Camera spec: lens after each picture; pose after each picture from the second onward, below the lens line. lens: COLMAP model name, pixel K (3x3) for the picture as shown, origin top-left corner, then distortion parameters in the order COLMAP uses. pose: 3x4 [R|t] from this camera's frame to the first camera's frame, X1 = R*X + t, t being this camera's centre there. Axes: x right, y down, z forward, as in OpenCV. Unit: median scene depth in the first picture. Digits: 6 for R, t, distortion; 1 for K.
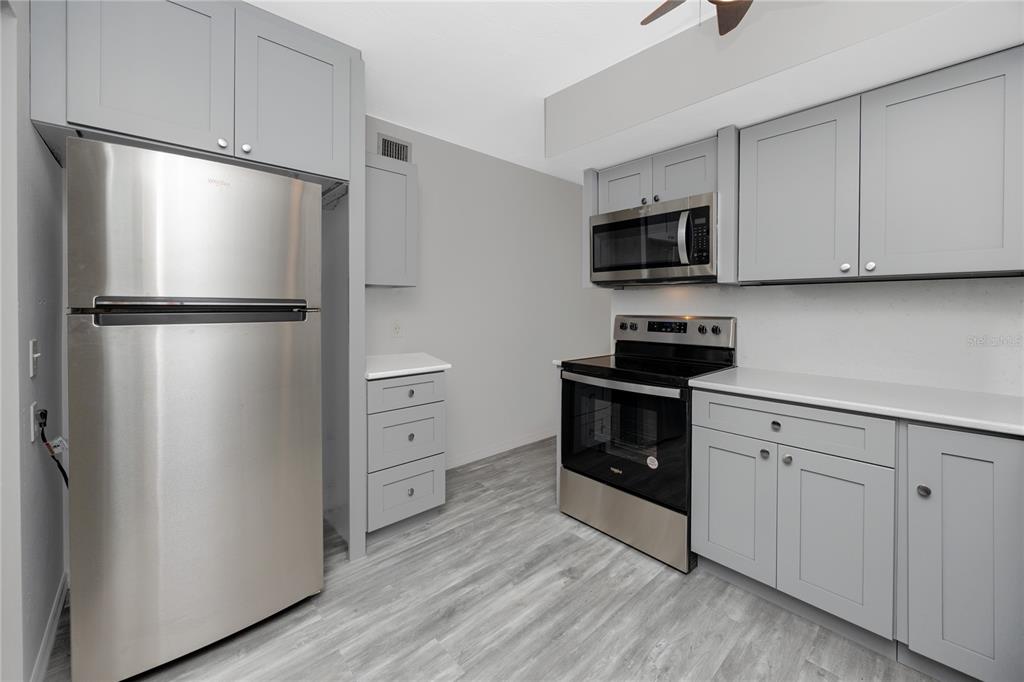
lens RADIAL K [[403.5, 0, 518.8], [0, 403.5, 309.3], [0, 0, 1]] dist [0.001341, -0.000042]
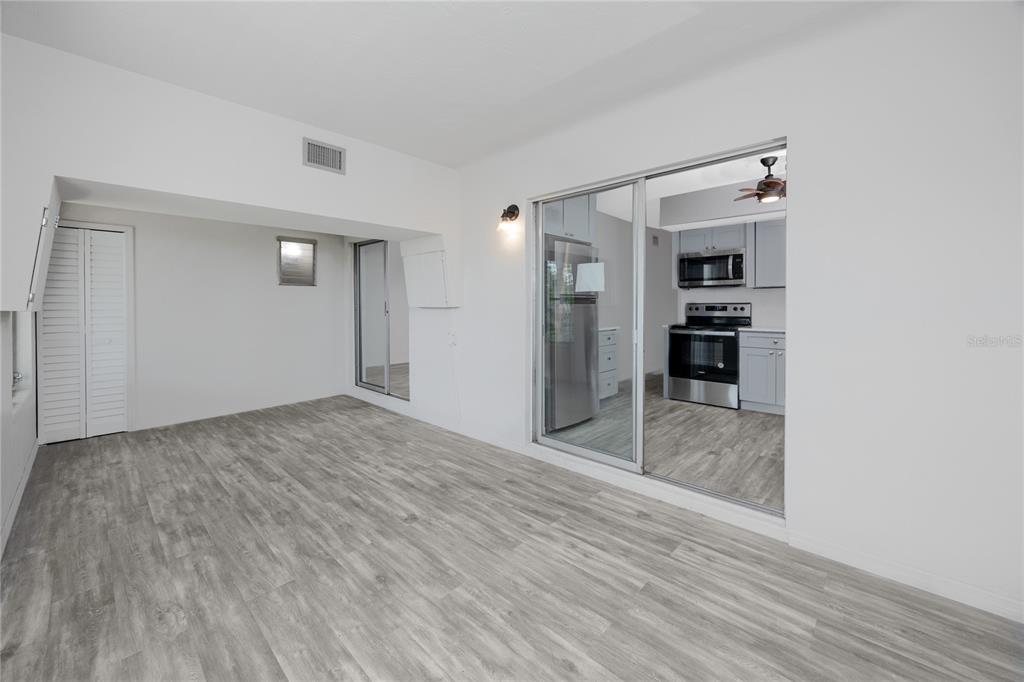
lens RADIAL K [[403.2, 0, 511.0], [0, 403.2, 305.5], [0, 0, 1]] dist [0.001400, -0.000031]
pose [[0.997518, -0.007458, 0.070017, -1.080845], [0.007828, 0.999957, -0.005004, 0.041878], [-0.069977, 0.005540, 0.997533, -1.284870]]
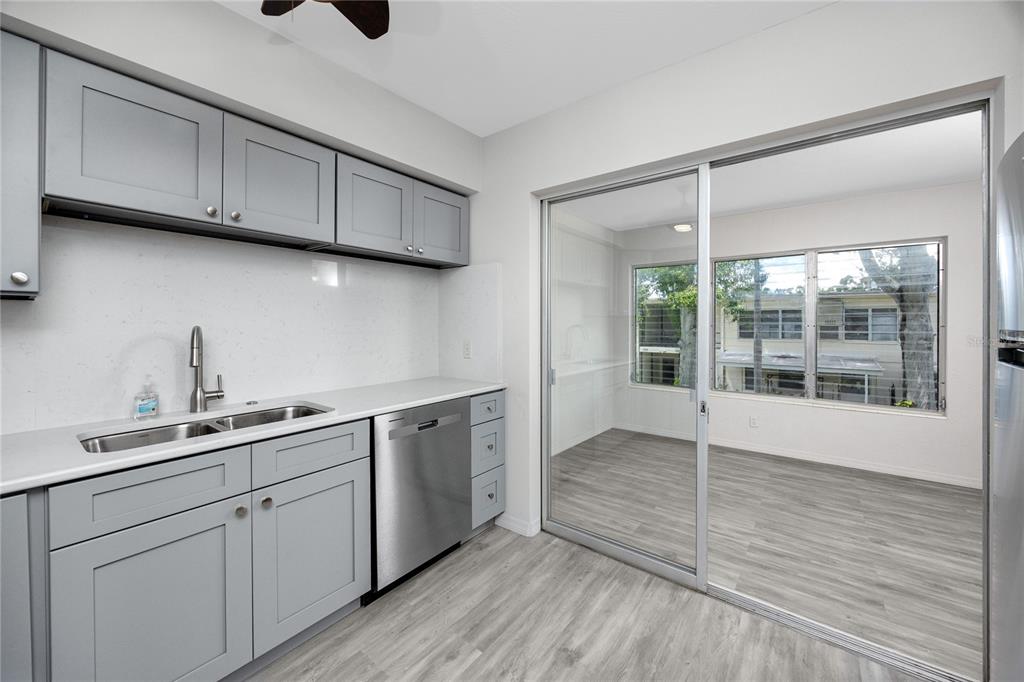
lens RADIAL K [[391.0, 0, 509.0], [0, 391.0, 325.8], [0, 0, 1]] dist [0.002088, 0.000323]
pose [[-0.987109, -0.002577, -0.160027, 0.140782], [-0.004434, 0.999927, 0.011243, -0.028482], [0.159987, 0.011808, -0.987049, 1.127226]]
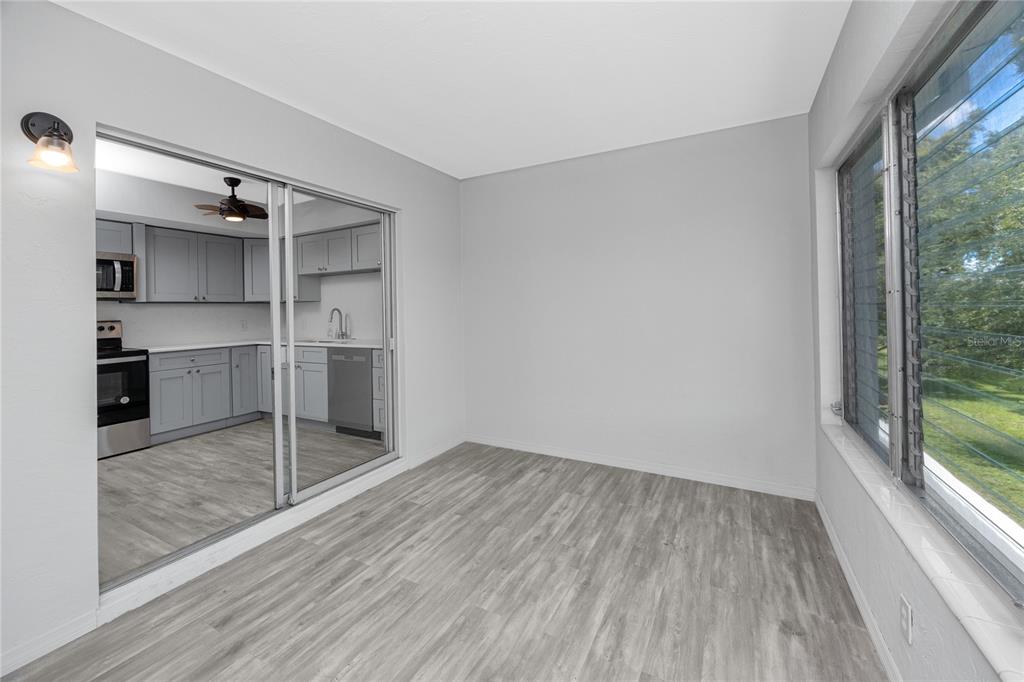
lens RADIAL K [[403.5, 0, 518.8], [0, 403.5, 309.3], [0, 0, 1]] dist [0.001341, -0.000042]
pose [[-0.332417, 0.006801, 0.943108, -2.075291], [0.027239, 0.999626, 0.002393, 0.016186], [-0.942739, 0.026485, -0.332478, -0.080098]]
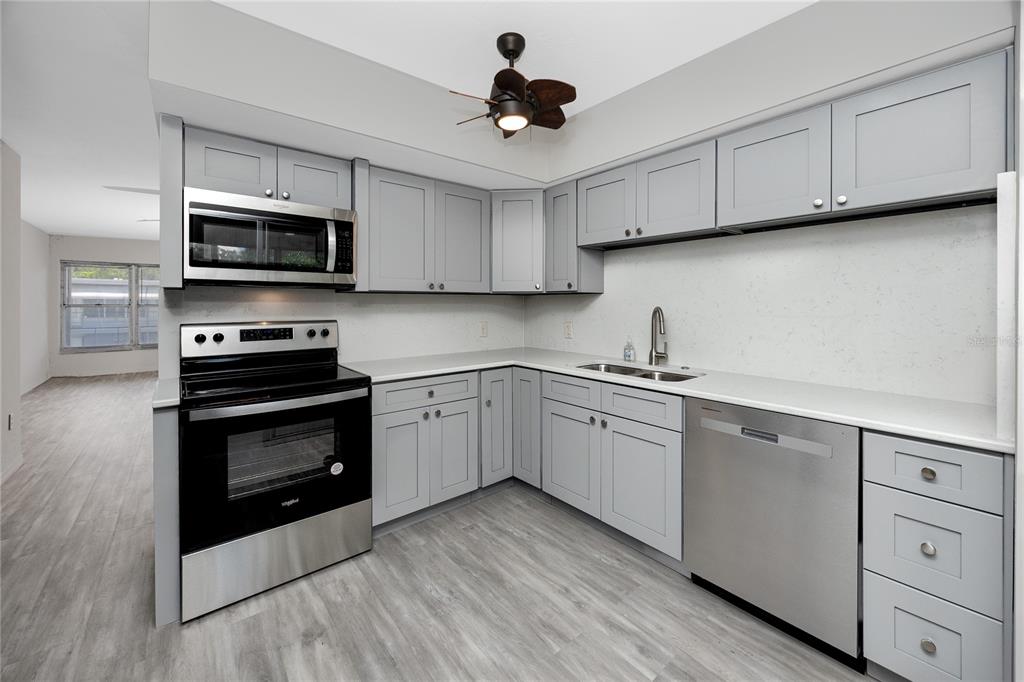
lens RADIAL K [[403.2, 0, 511.0], [0, 403.2, 305.5], [0, 0, 1]] dist [0.001400, -0.000031]
pose [[0.053906, -0.008814, 0.998507, -0.677280], [0.007245, 0.999938, 0.008435, -0.032948], [-0.998520, 0.006780, 0.053967, 0.538629]]
